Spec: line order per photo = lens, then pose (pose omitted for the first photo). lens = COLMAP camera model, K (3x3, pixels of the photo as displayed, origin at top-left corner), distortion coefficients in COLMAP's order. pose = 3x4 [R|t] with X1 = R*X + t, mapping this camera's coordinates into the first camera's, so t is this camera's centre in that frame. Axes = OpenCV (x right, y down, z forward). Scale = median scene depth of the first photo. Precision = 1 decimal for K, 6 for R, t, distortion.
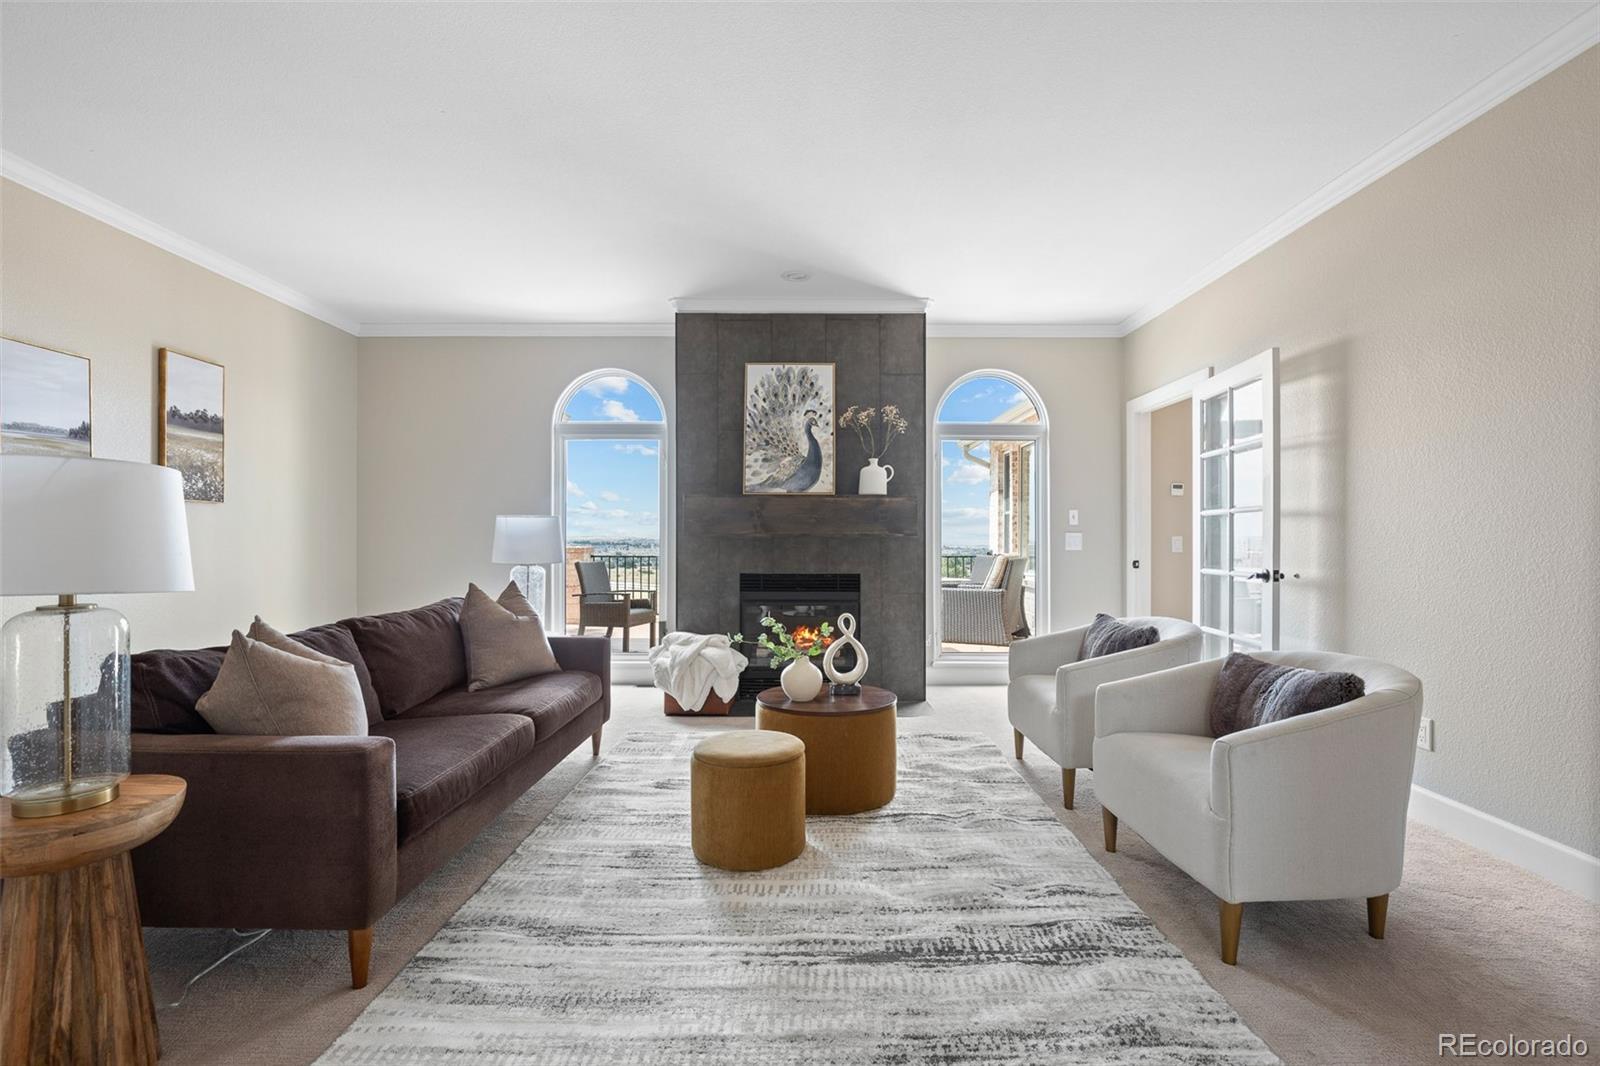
lens RADIAL K [[729.0, 0, 798.3], [0, 729.0, 542.3], [0, 0, 1]] dist [-0.014663, 0.001959]
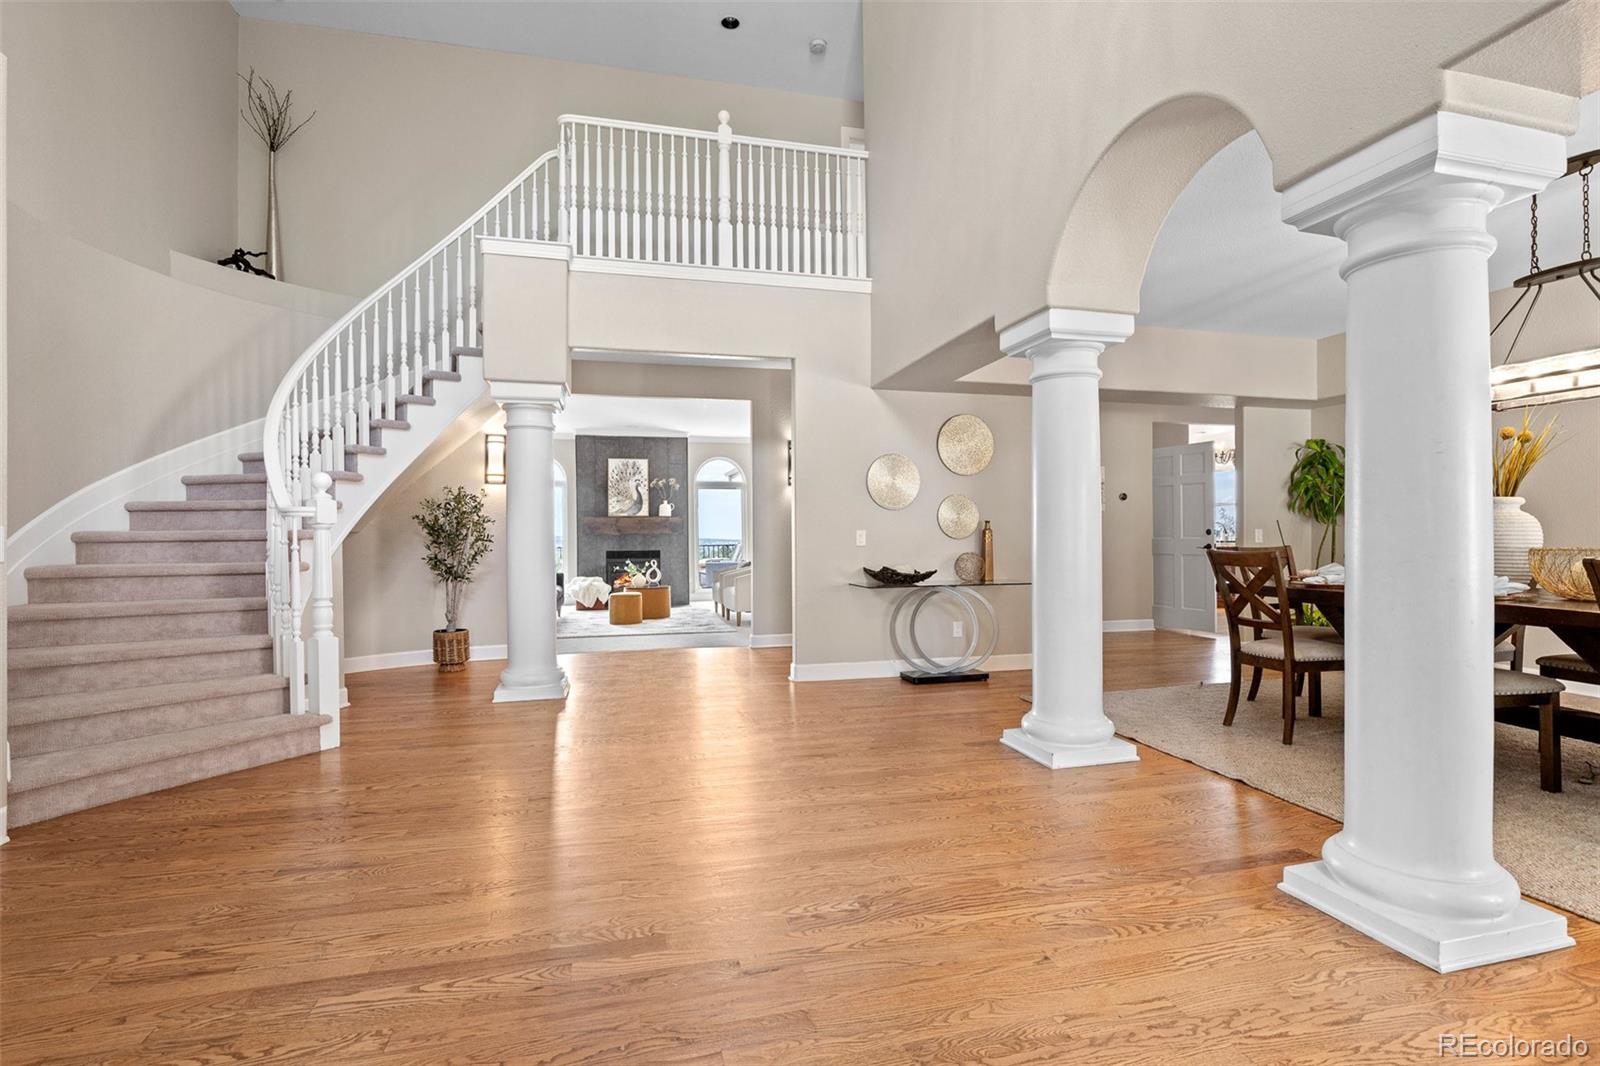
lens RADIAL K [[729.0, 0, 796.1], [0, 729.0, 530.8], [0, 0, 1]] dist [-0.014663, 0.001959]
pose [[0.967917, -0.012066, 0.250982, -0.079061], [0.010499, 0.999916, 0.007580, -0.030884], [-0.251053, -0.004702, 0.967962, -1.383961]]
